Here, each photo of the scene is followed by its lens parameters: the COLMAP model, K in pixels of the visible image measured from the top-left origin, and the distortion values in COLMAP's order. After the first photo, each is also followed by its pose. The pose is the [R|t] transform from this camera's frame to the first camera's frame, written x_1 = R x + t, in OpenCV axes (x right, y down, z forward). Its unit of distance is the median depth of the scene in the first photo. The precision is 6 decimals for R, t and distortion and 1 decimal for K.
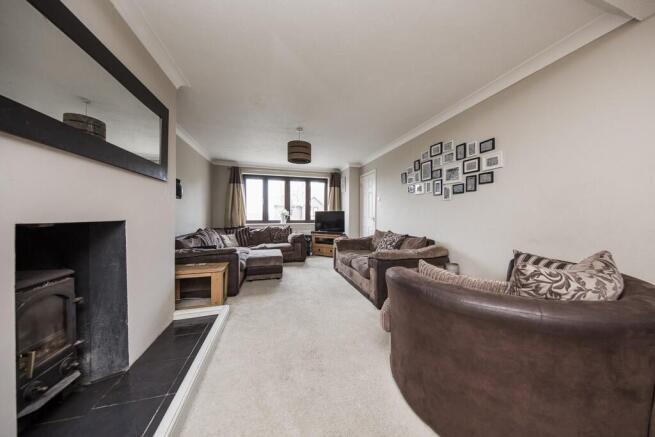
lens RADIAL K [[212.4, 0, 330.9], [0, 212.4, 216.9], [0, 0, 1]] dist [0.000351, 0.000030]
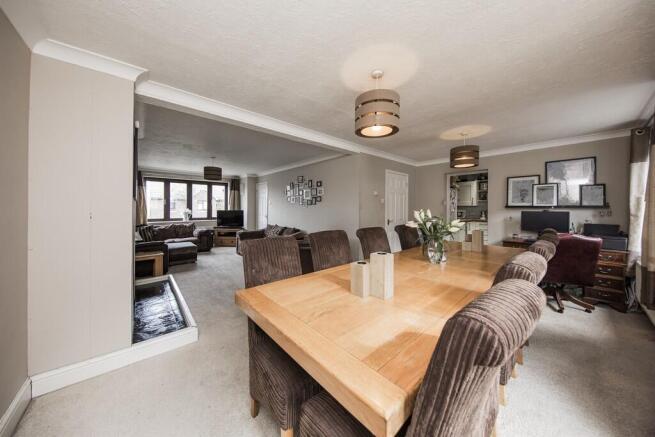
lens RADIAL K [[212.4, 0, 330.7], [0, 212.4, 213.6], [0, 0, 1]] dist [0.000351, 0.000030]
pose [[0.887977, -0.008253, 0.459814, -0.063173], [-0.000901, 0.999806, 0.019686, -0.034789], [-0.459888, -0.017895, 0.887797, -0.421117]]
